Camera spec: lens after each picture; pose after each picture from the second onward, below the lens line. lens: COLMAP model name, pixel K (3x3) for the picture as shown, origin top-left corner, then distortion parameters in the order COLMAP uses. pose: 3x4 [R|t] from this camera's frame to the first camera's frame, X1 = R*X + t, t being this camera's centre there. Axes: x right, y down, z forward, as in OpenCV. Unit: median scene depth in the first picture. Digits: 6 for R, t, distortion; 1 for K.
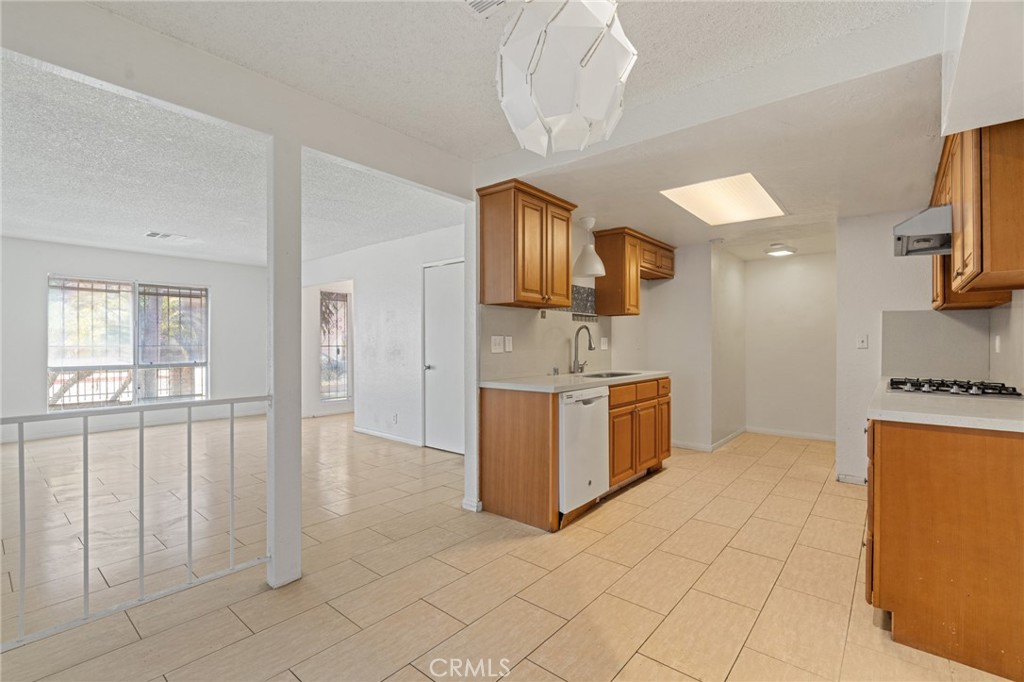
lens RADIAL K [[465.7, 0, 509.4], [0, 465.7, 340.6], [0, 0, 1]] dist [-0.004755, 0.001890]
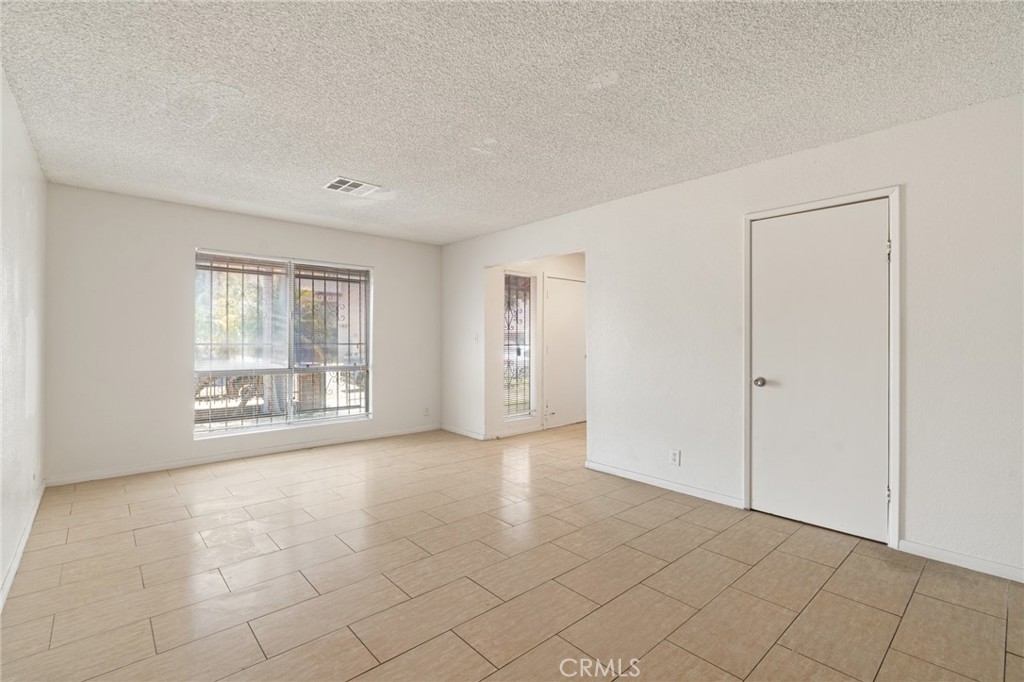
lens RADIAL K [[465.7, 0, 506.8], [0, 465.7, 341.7], [0, 0, 1]] dist [-0.004755, 0.001890]
pose [[0.990530, 0.003942, -0.137238, -0.339353], [-0.002727, 0.999955, 0.009040, -0.000803], [0.137268, -0.008580, 0.990497, 0.278519]]
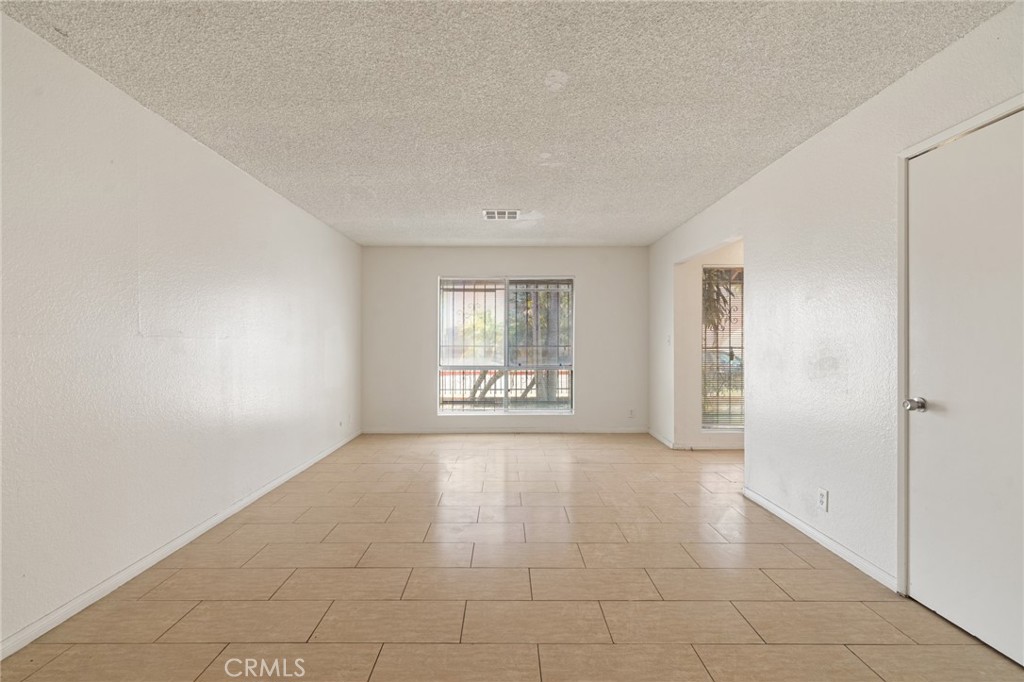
lens RADIAL K [[465.7, 0, 503.5], [0, 465.7, 346.3], [0, 0, 1]] dist [-0.004755, 0.001890]
pose [[0.646515, 0.006464, -0.762874, -0.081654], [0.003298, 0.999931, 0.011268, 0.000902], [0.762894, -0.009800, 0.646449, 0.377205]]
